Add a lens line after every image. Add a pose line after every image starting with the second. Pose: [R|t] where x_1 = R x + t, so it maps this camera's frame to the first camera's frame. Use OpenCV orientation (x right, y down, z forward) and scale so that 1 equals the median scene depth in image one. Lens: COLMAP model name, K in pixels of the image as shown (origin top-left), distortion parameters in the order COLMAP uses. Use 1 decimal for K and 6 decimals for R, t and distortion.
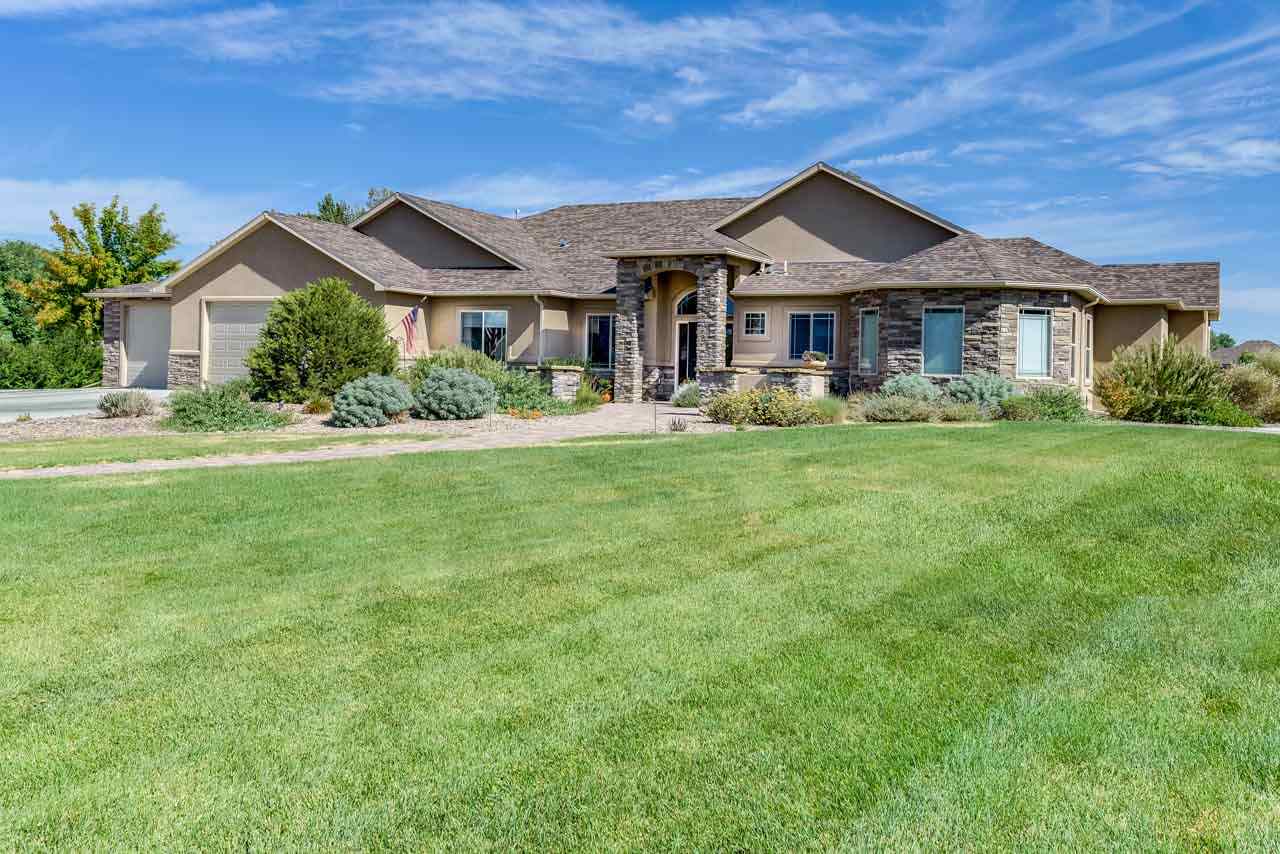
lens RADIAL K [[1230.1, 0, 699.1], [0, 1230.1, 427.4], [0, 0, 1]] dist [0.074587, -0.131639]
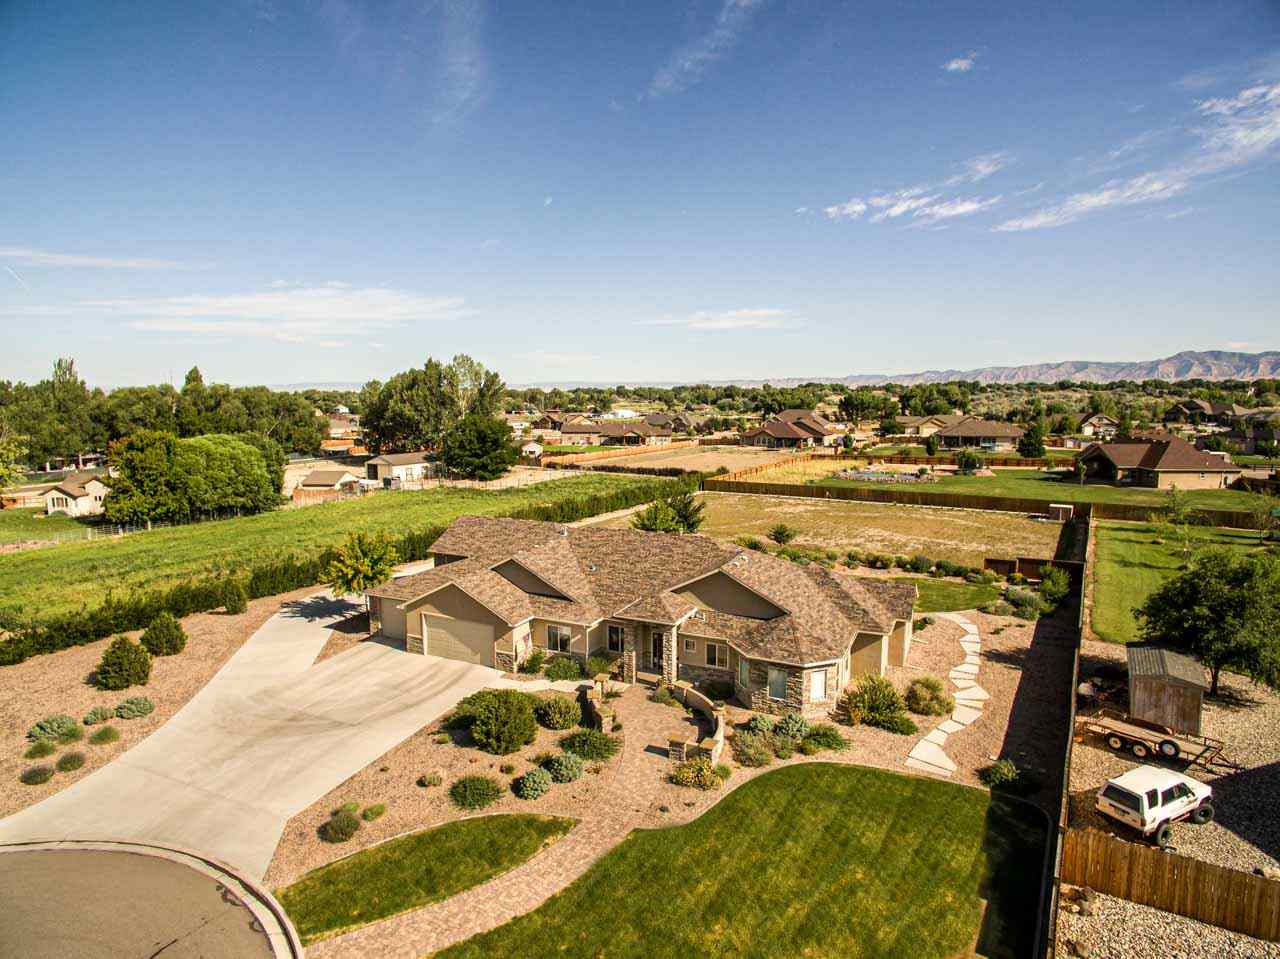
lens RADIAL K [[738.4, 0, 637.9], [0, 738.4, 505.8], [0, 0, 1]] dist [0.013857, 0.001550]
pose [[0.999914, -0.011722, -0.005899, -0.033659], [0.012304, 0.993734, 0.111089, -0.463166], [0.004559, -0.111152, 0.993793, -0.234199]]
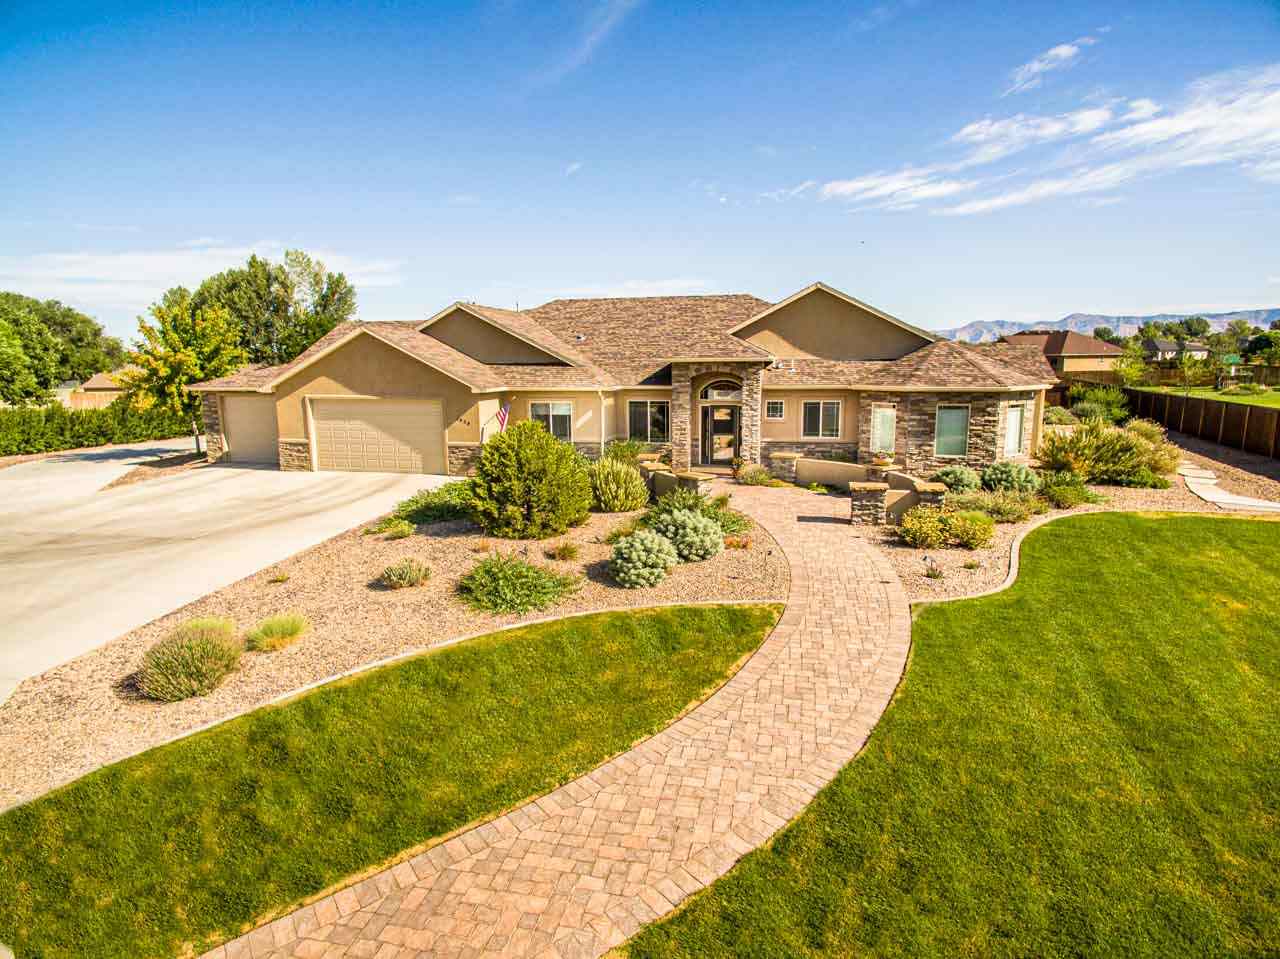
lens RADIAL K [[738.4, 0, 637.9], [0, 738.4, 505.8], [0, 0, 1]] dist [0.013857, 0.001550]
pose [[0.979172, -0.065404, 0.192210, -0.256042], [0.036030, 0.987642, 0.152526, -0.108216], [-0.199810, -0.142424, 0.969428, 0.245607]]
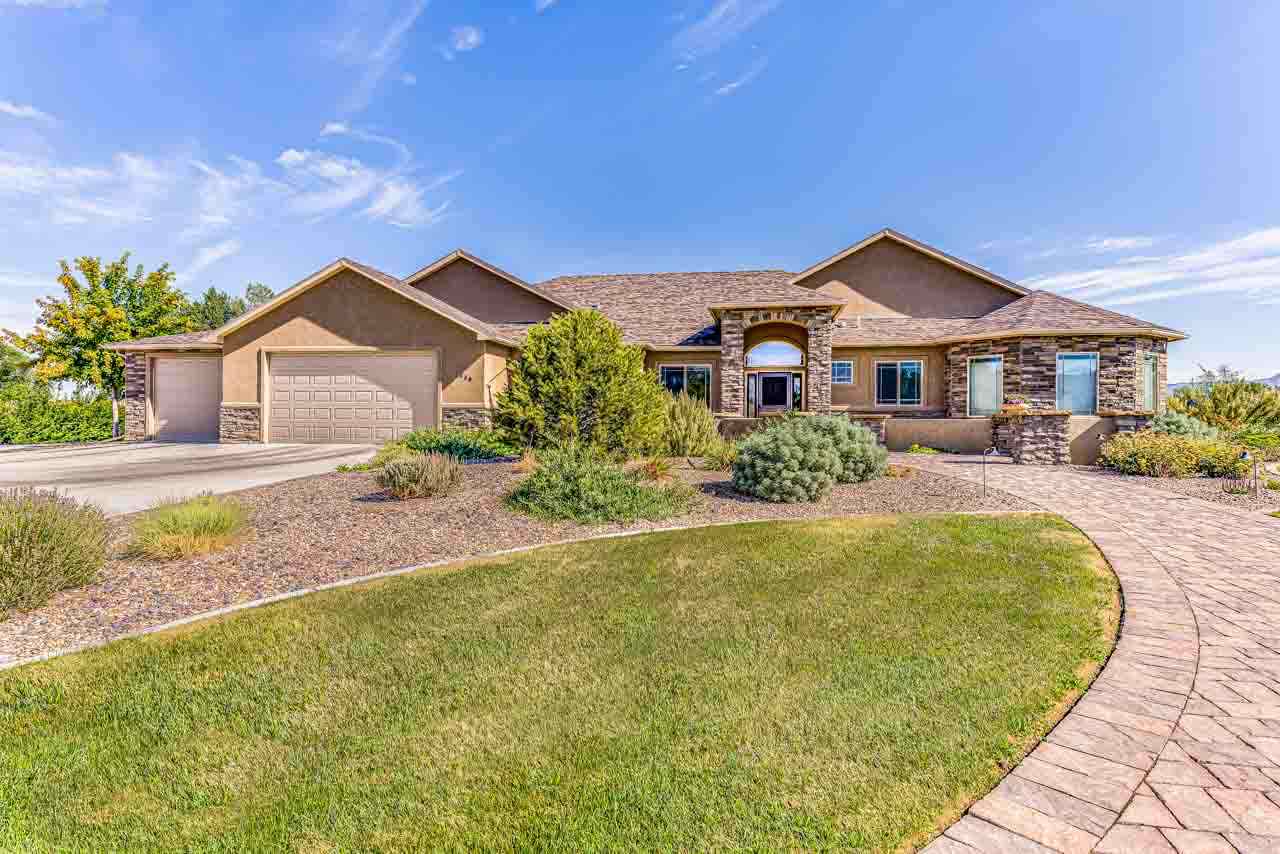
lens RADIAL K [[750.0, 0, 640.0], [0, 750.0, 427.0], [0, 0, 1]] dist [0.061570, -0.042736]
pose [[0.967382, -0.016554, 0.252782, -0.297595], [0.024818, 0.999255, -0.029541, -0.020073], [-0.252104, 0.034851, 0.967072, 0.396053]]
